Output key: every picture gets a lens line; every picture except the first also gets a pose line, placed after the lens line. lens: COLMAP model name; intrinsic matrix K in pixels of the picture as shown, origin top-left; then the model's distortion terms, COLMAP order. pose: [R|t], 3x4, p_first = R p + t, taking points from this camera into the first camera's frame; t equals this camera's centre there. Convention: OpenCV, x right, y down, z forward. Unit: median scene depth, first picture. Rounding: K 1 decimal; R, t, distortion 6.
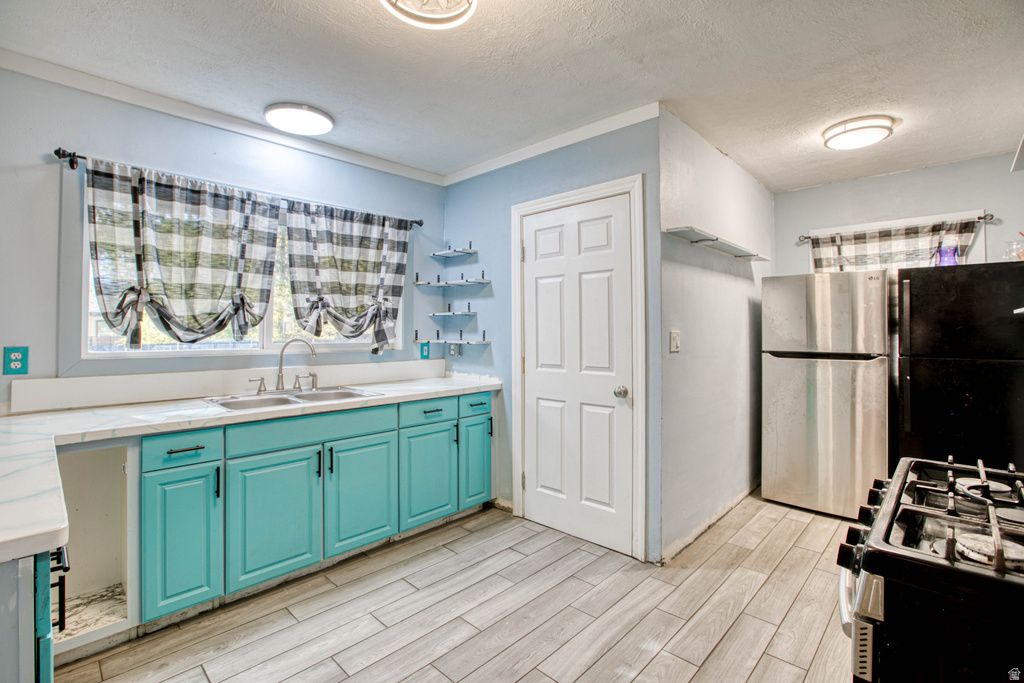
lens RADIAL K [[473.9, 0, 513.4], [0, 473.9, 317.9], [0, 0, 1]] dist [-0.031469, 0.000685]
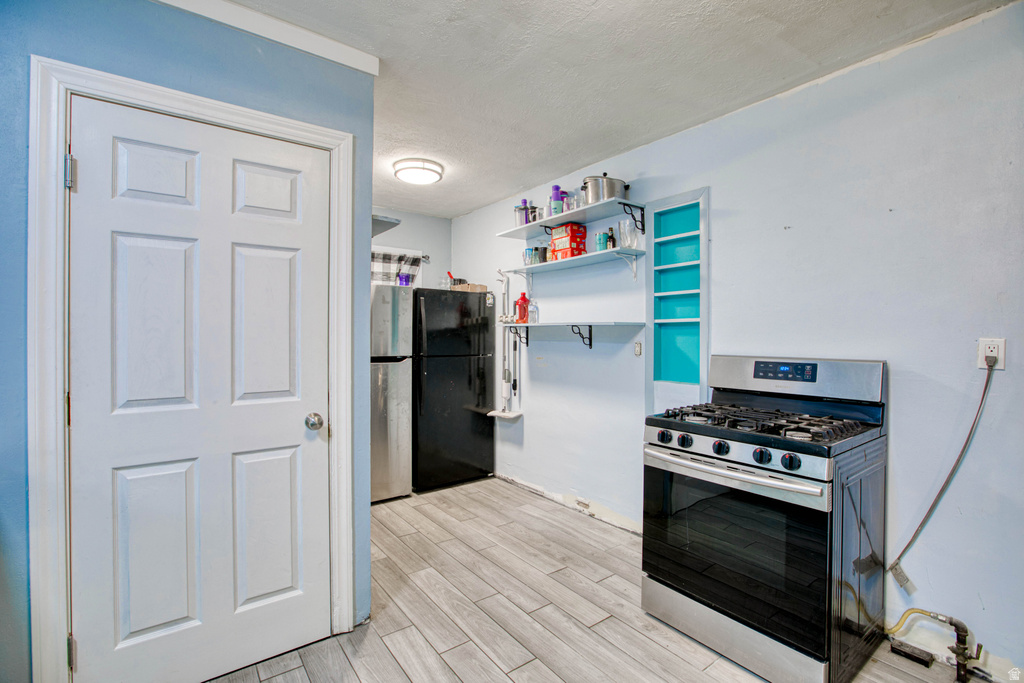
lens RADIAL K [[463.9, 0, 513.9], [0, 463.9, 332.1], [0, 0, 1]] dist [-0.024204, 0.000124]
pose [[0.170289, 0.009483, 0.985348, -0.390952], [-0.029654, 0.999550, -0.004495, 0.013223], [-0.984948, -0.028454, 0.170494, 0.549157]]
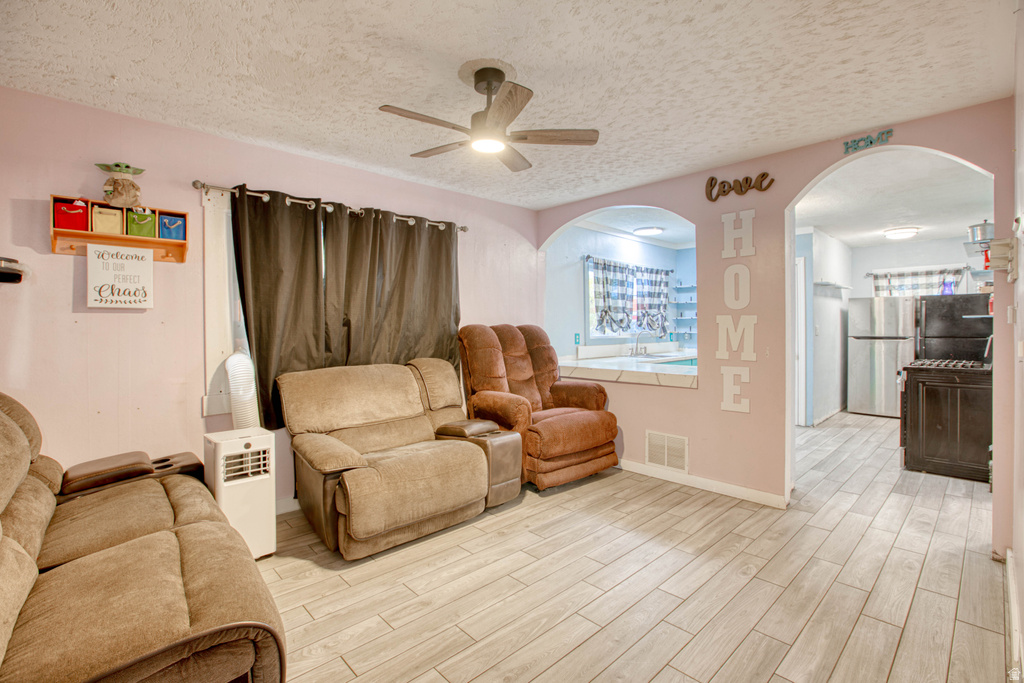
lens RADIAL K [[478.4, 0, 517.2], [0, 478.4, 330.7], [0, 0, 1]] dist [-0.035975, 0.000103]
pose [[0.999115, -0.004196, -0.041860, -0.923095], [0.005518, 0.999488, 0.031521, -0.026139], [0.041706, -0.031724, 0.998626, -1.211474]]
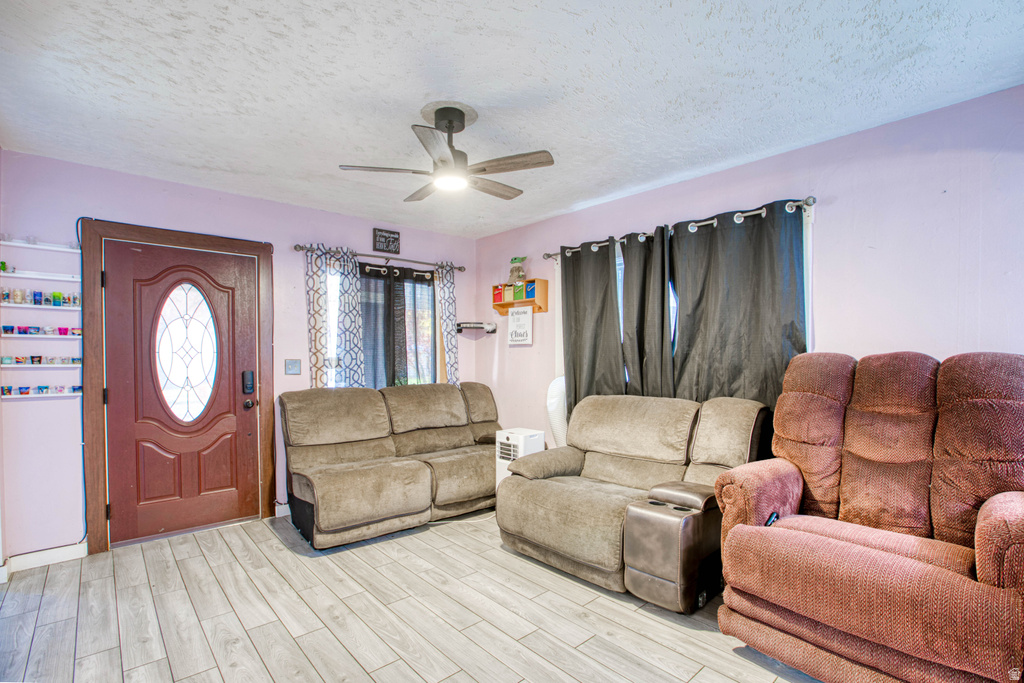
lens RADIAL K [[481.7, 0, 508.8], [0, 481.7, 369.5], [0, 0, 1]] dist [-0.047478, 0.000046]
pose [[-0.086932, 0.024591, -0.995911, -0.179927], [0.023411, 0.999470, 0.022635, -0.001814], [0.995939, -0.021348, -0.087461, -0.243038]]
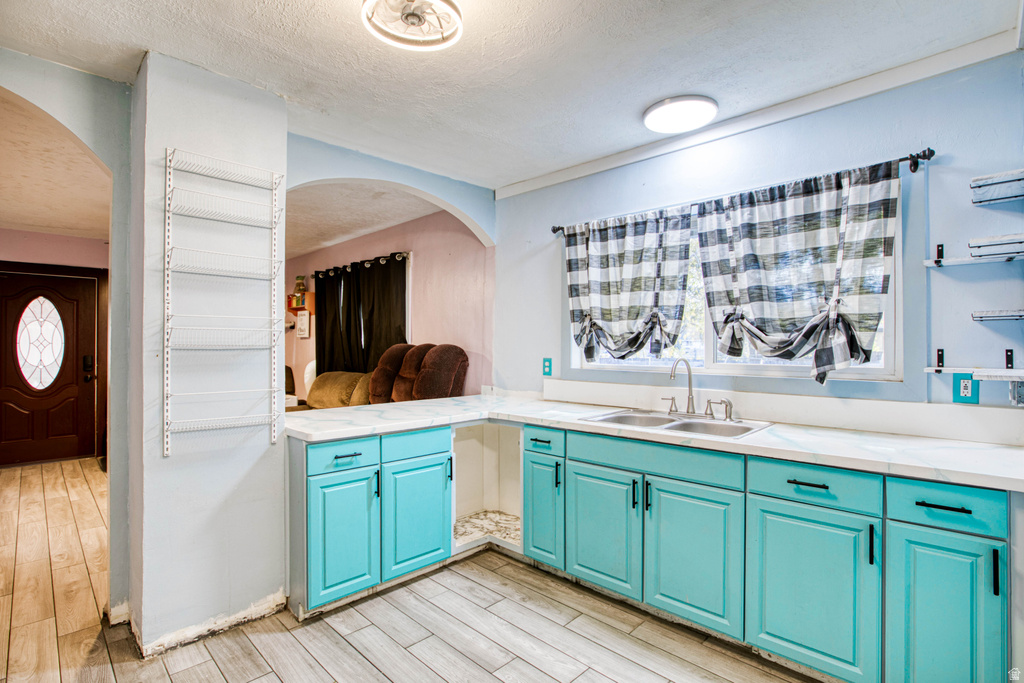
lens RADIAL K [[493.1, 0, 512.0], [0, 493.1, 341.5], [0, 0, 1]] dist [-0.036846, 0.001180]
pose [[-0.022268, -0.008971, -0.999712, 0.452886], [0.022323, 0.999706, -0.009469, 0.013531], [0.999503, -0.022527, -0.022062, 0.645898]]
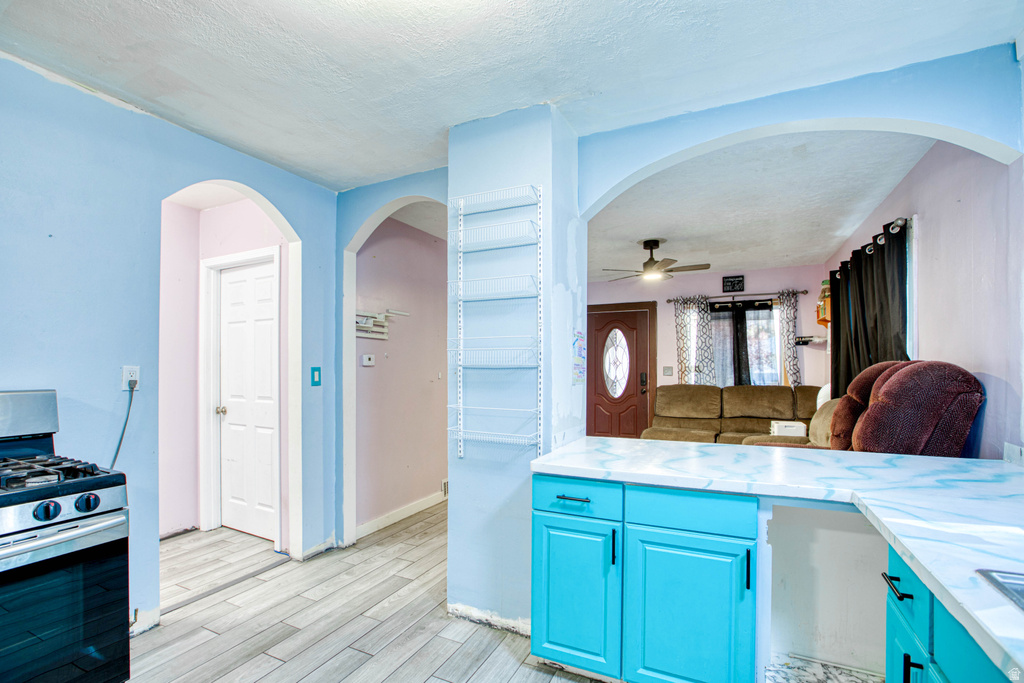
lens RADIAL K [[467.0, 0, 508.5], [0, 467.0, 363.7], [0, 0, 1]] dist [-0.029377, 0.000516]
pose [[-0.955697, 0.000842, -0.294350, -0.077947], [0.008433, 0.999664, -0.024520, 0.020006], [0.294231, -0.025916, -0.955383, 0.934283]]
